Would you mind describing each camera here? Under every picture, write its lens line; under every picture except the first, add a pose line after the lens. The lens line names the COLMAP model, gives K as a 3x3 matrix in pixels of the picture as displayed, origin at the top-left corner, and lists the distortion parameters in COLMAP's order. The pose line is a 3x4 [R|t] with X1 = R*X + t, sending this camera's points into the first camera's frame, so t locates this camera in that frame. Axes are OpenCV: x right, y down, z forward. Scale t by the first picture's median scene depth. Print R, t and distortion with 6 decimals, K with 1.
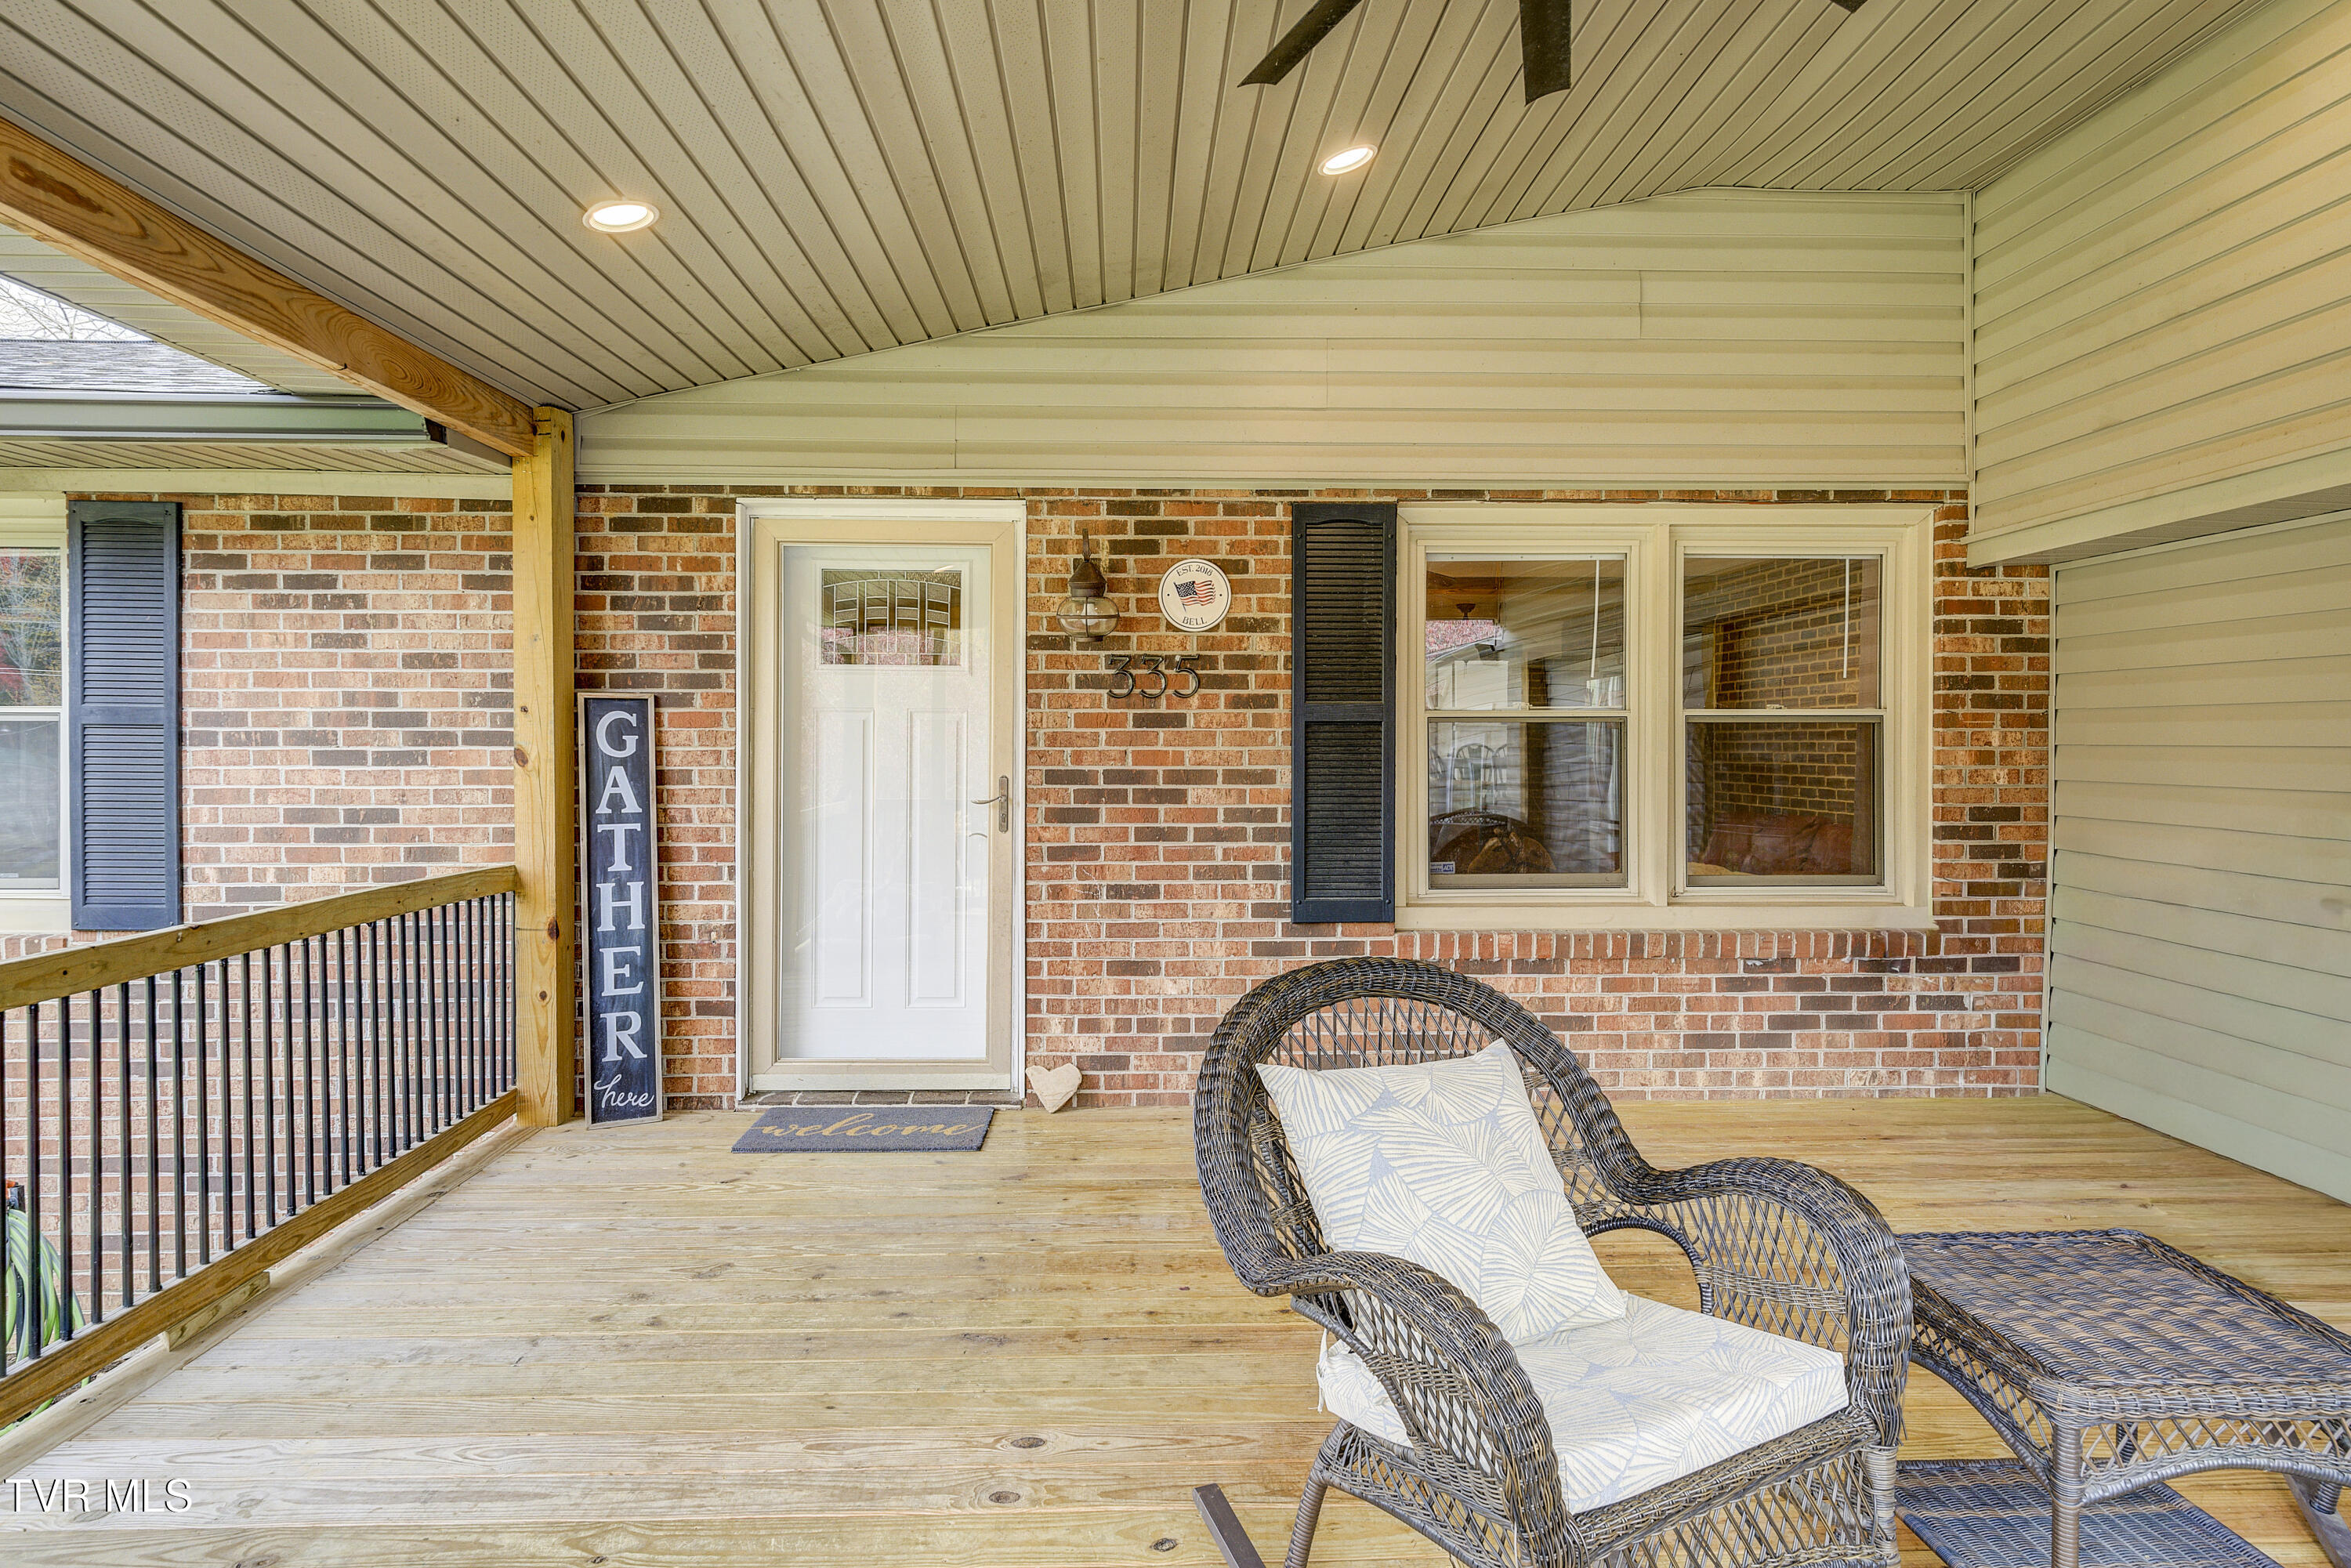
lens RADIAL K [[1346.6, 0, 1167.8], [0, 1346.6, 739.0], [0, 0, 1]] dist [0.000215, -0.000014]
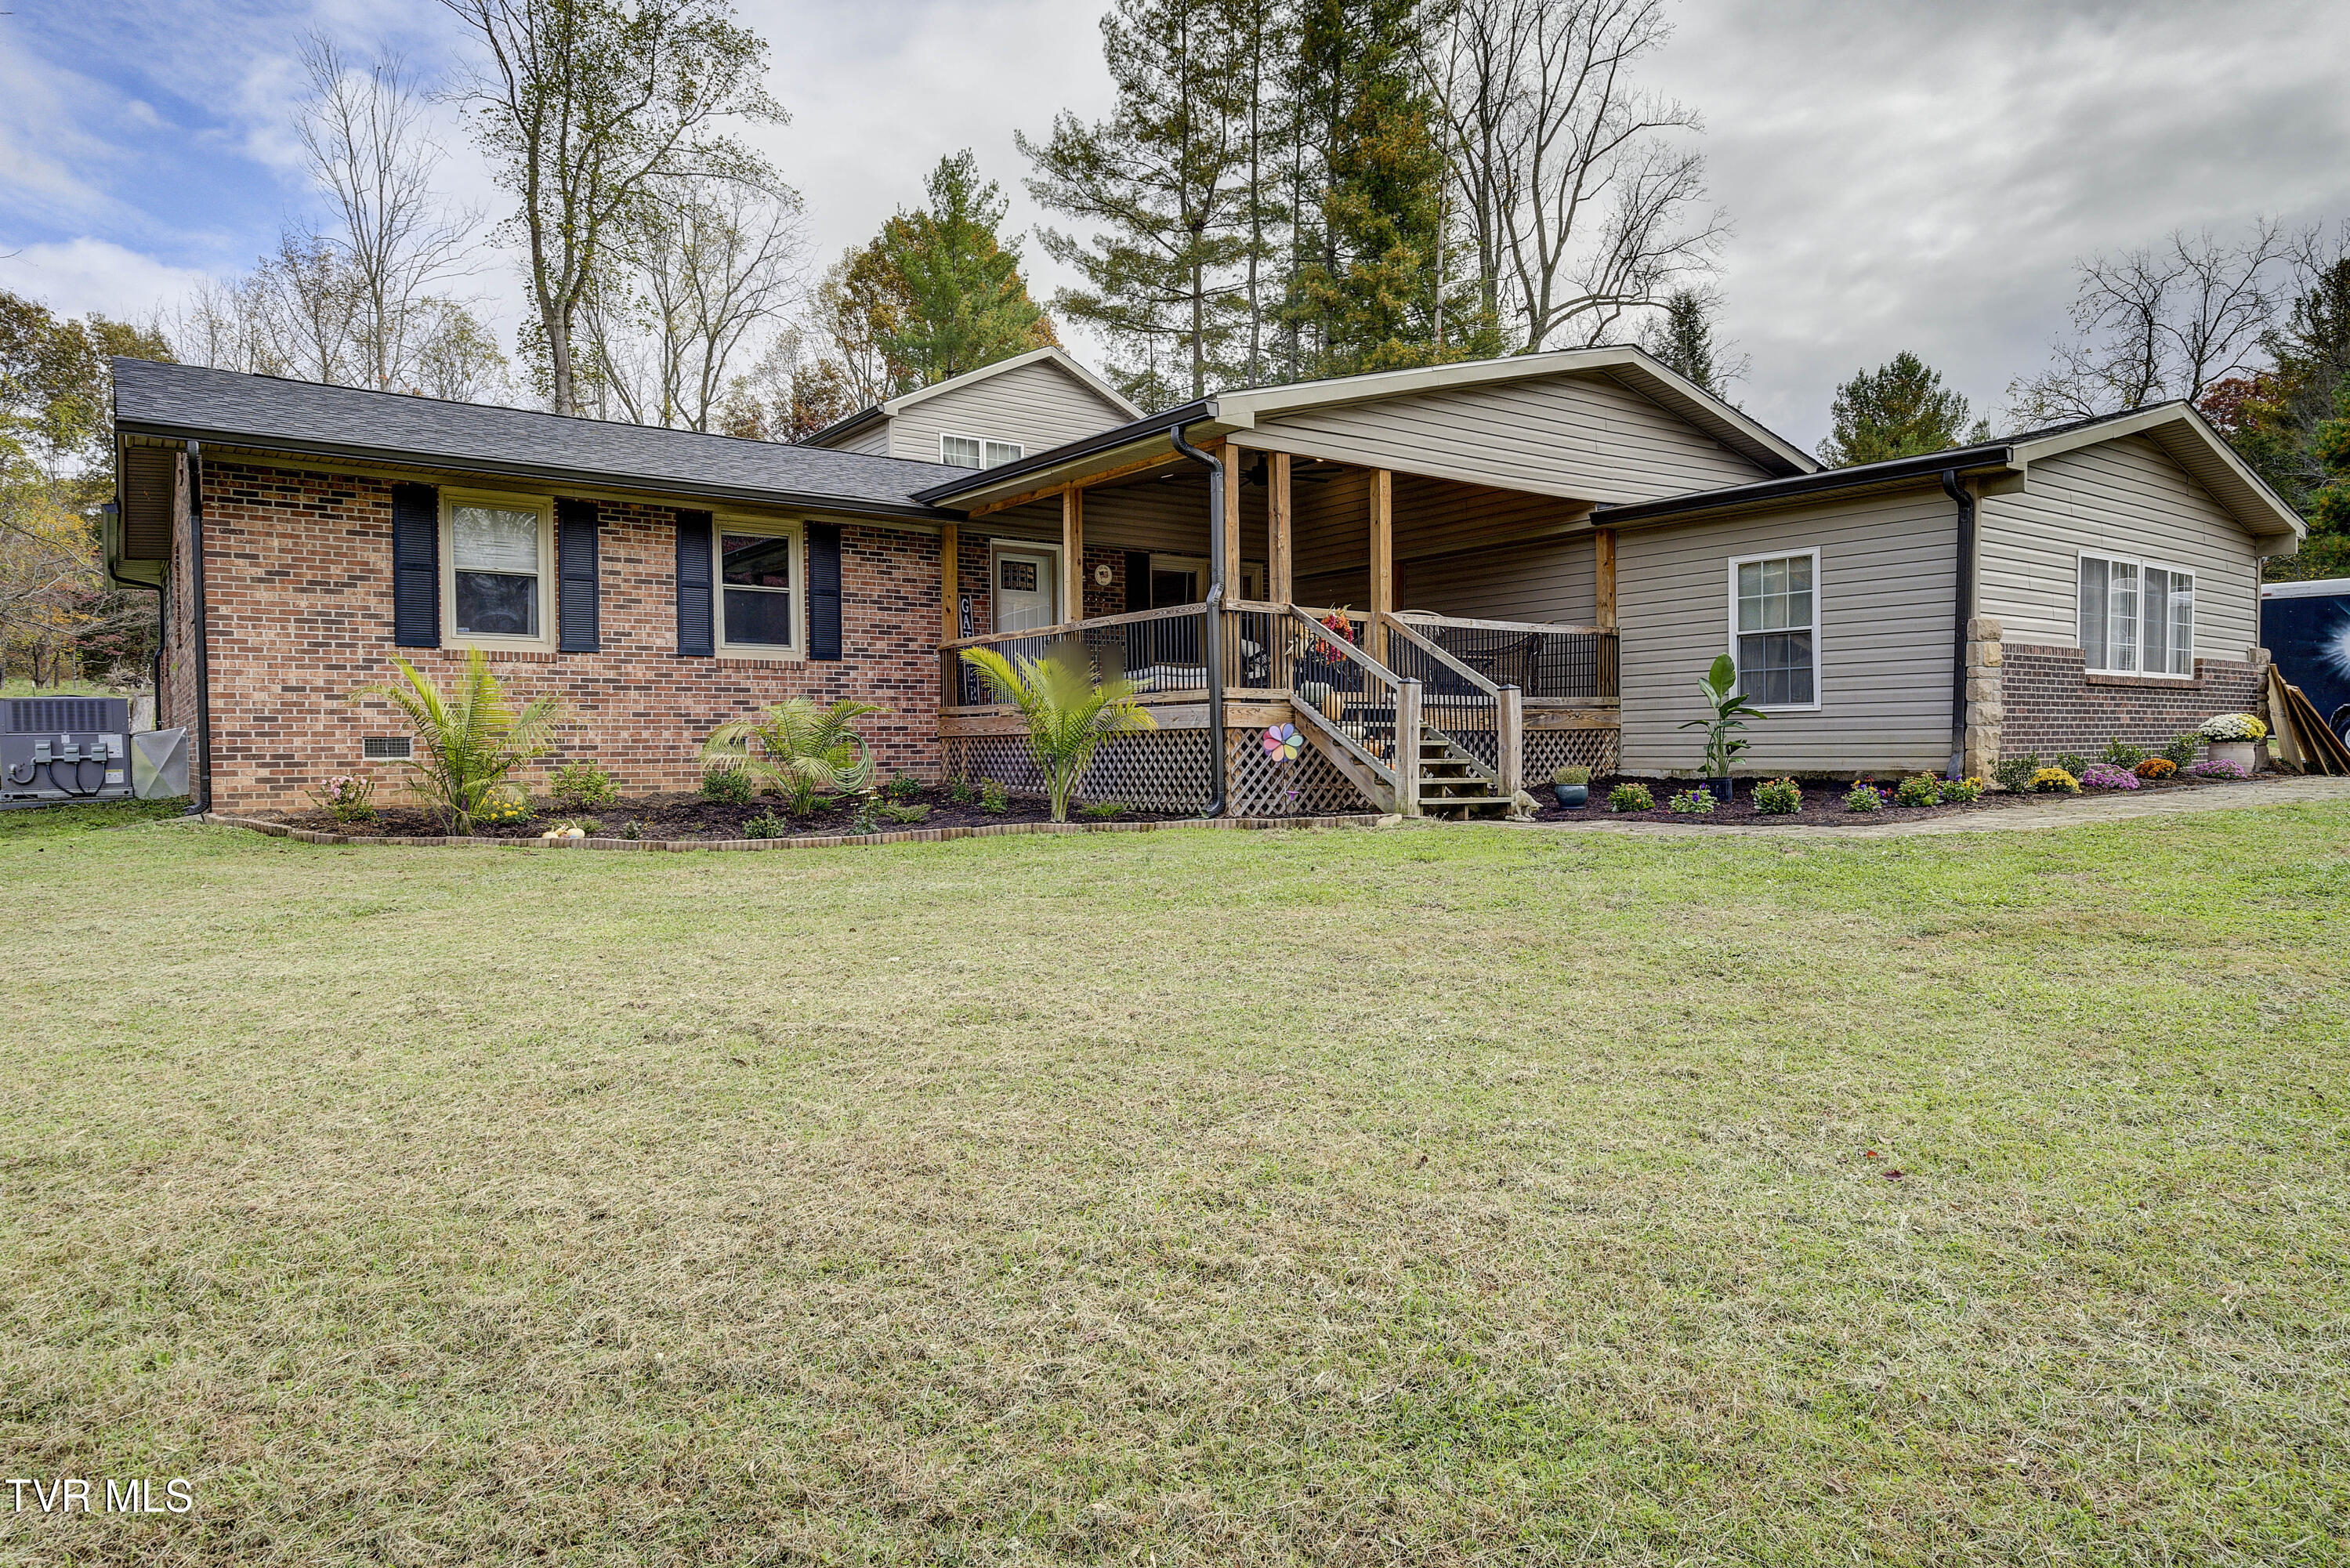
lens RADIAL K [[1405.5, 0, 1175.0], [0, 1405.5, 784.0], [0, 0, 1]] dist [-0.000903, 0.000440]
pose [[0.819972, -0.022596, 0.571958, -1.969106], [0.016731, 0.999740, 0.015511, 0.391529], [-0.572159, -0.003149, 0.820136, -2.162253]]
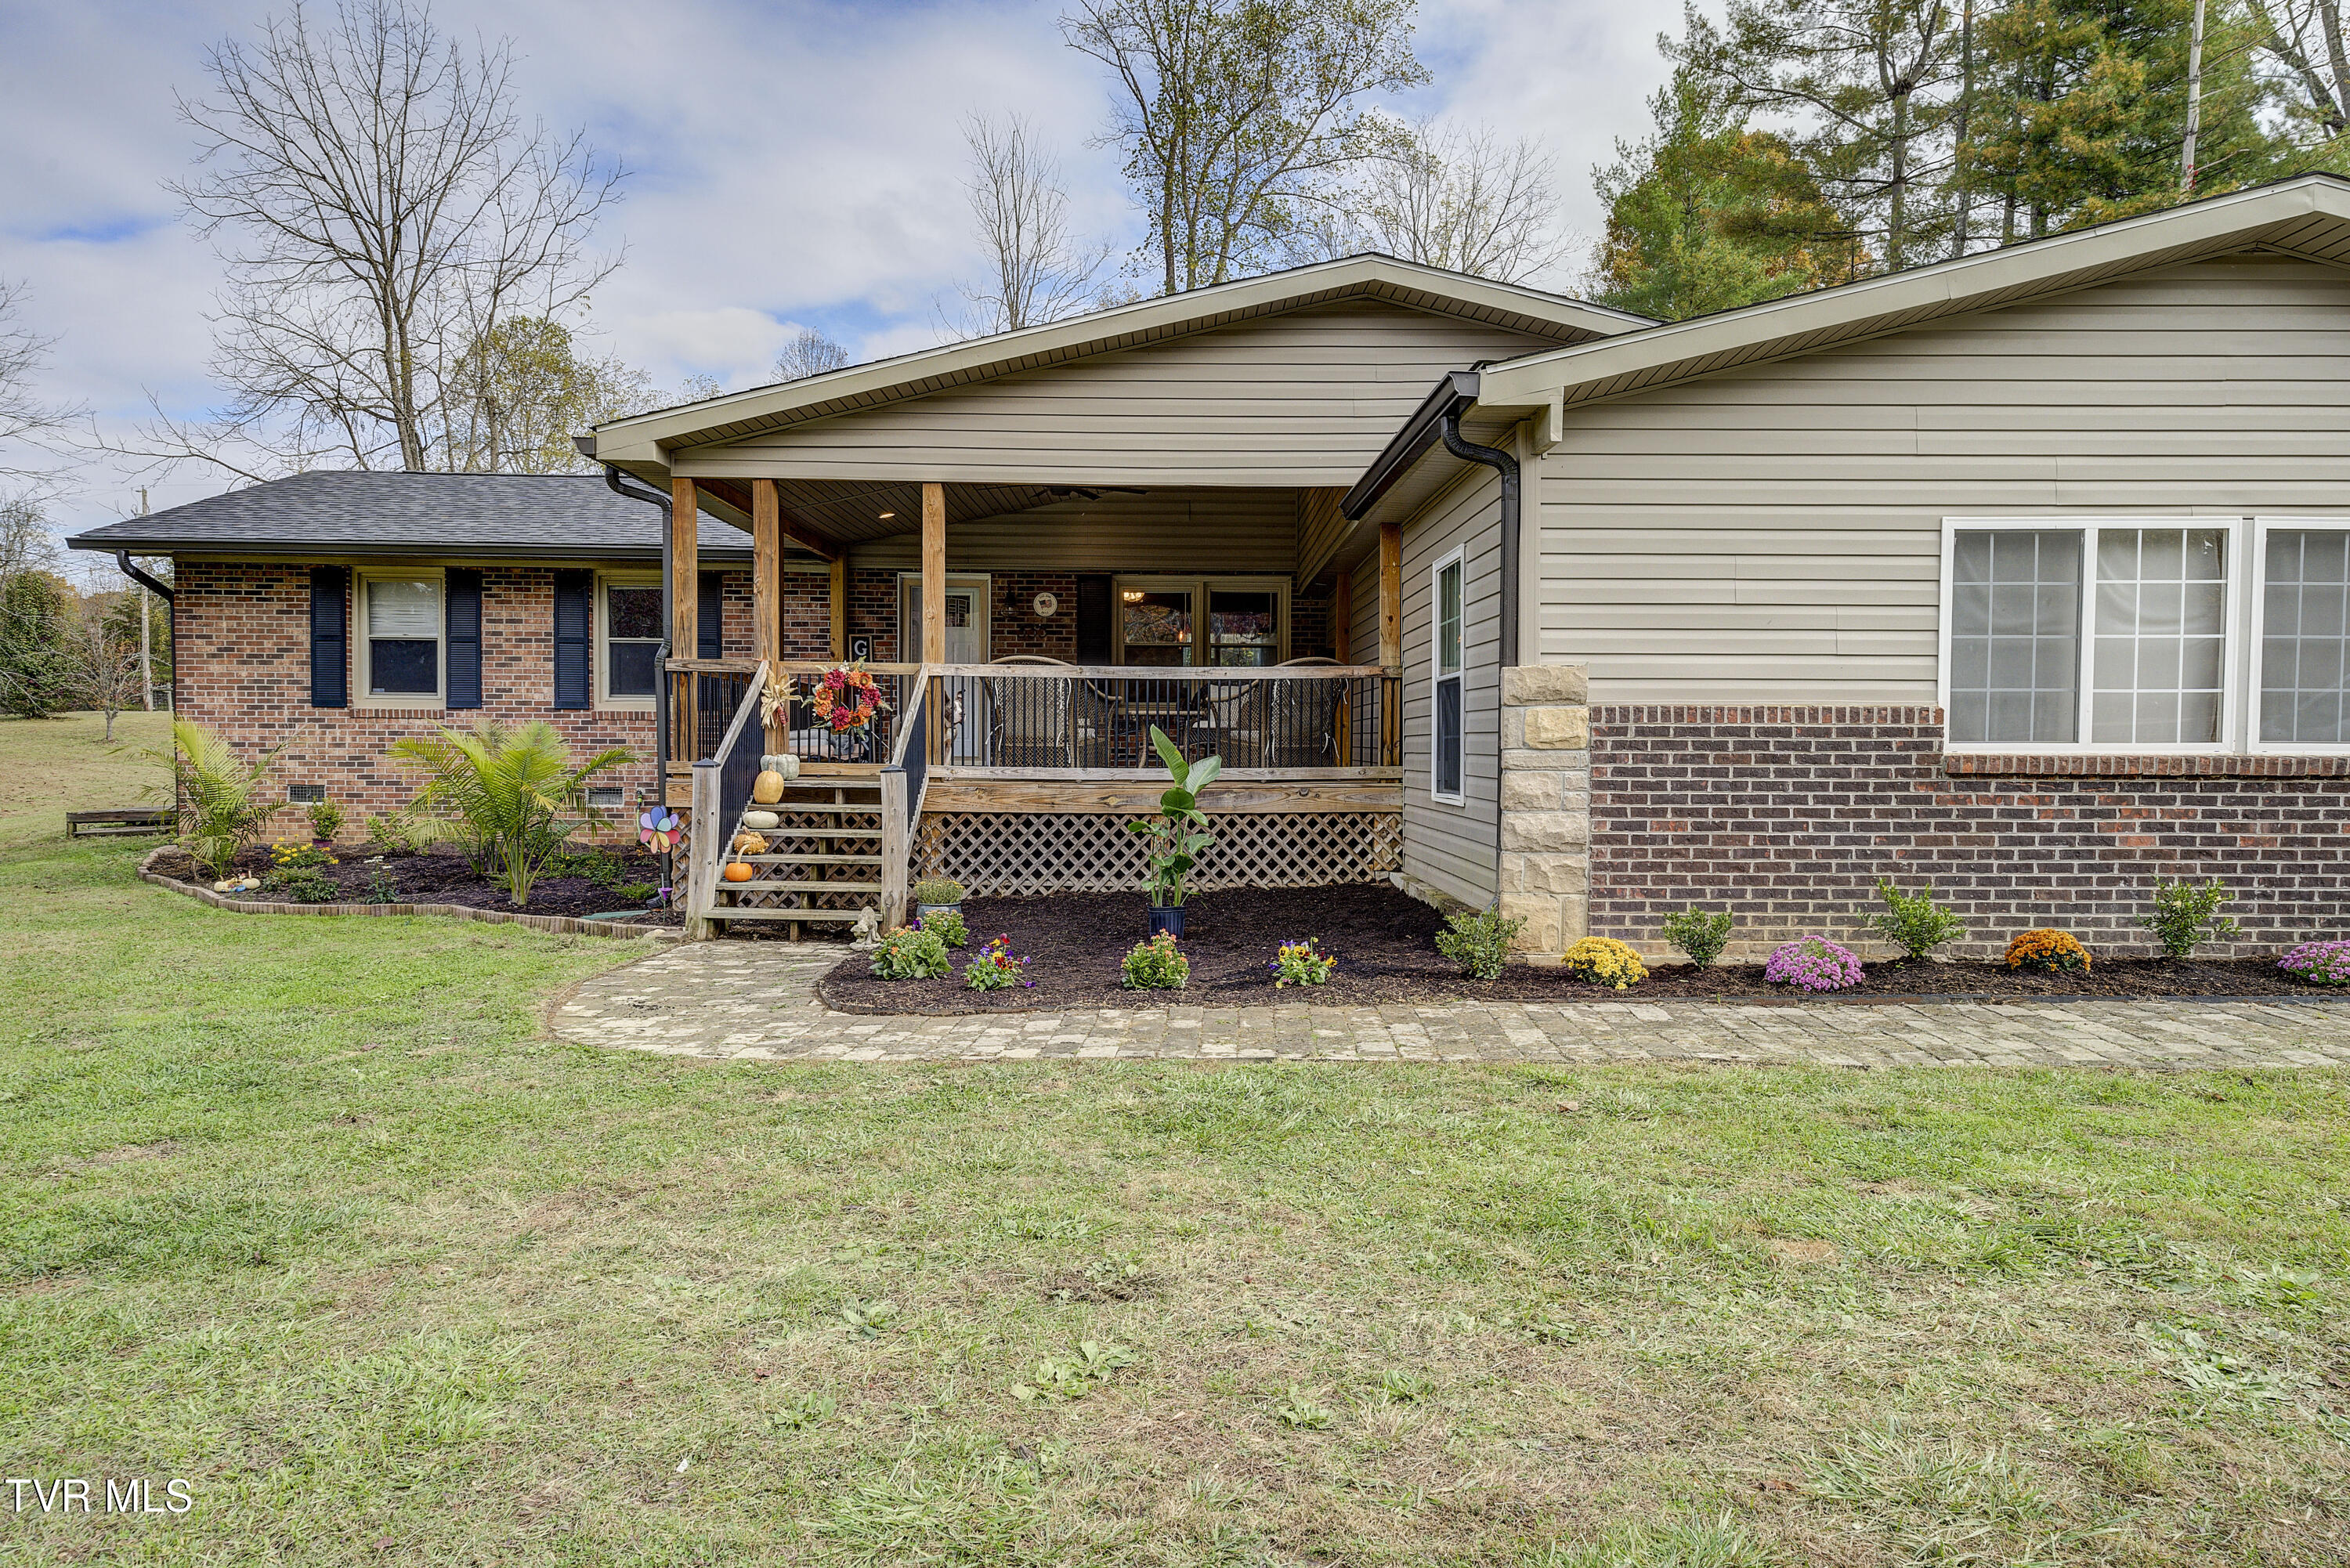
lens RADIAL K [[1529.1, 0, 1175.0], [0, 1529.1, 784.0], [0, 0, 1]] dist [0.011372, 0.001450]
pose [[0.999897, 0.006251, -0.012934, 0.364949], [-0.006100, 0.999913, 0.011737, 0.261648], [0.013006, -0.011657, 0.999847, -2.506235]]
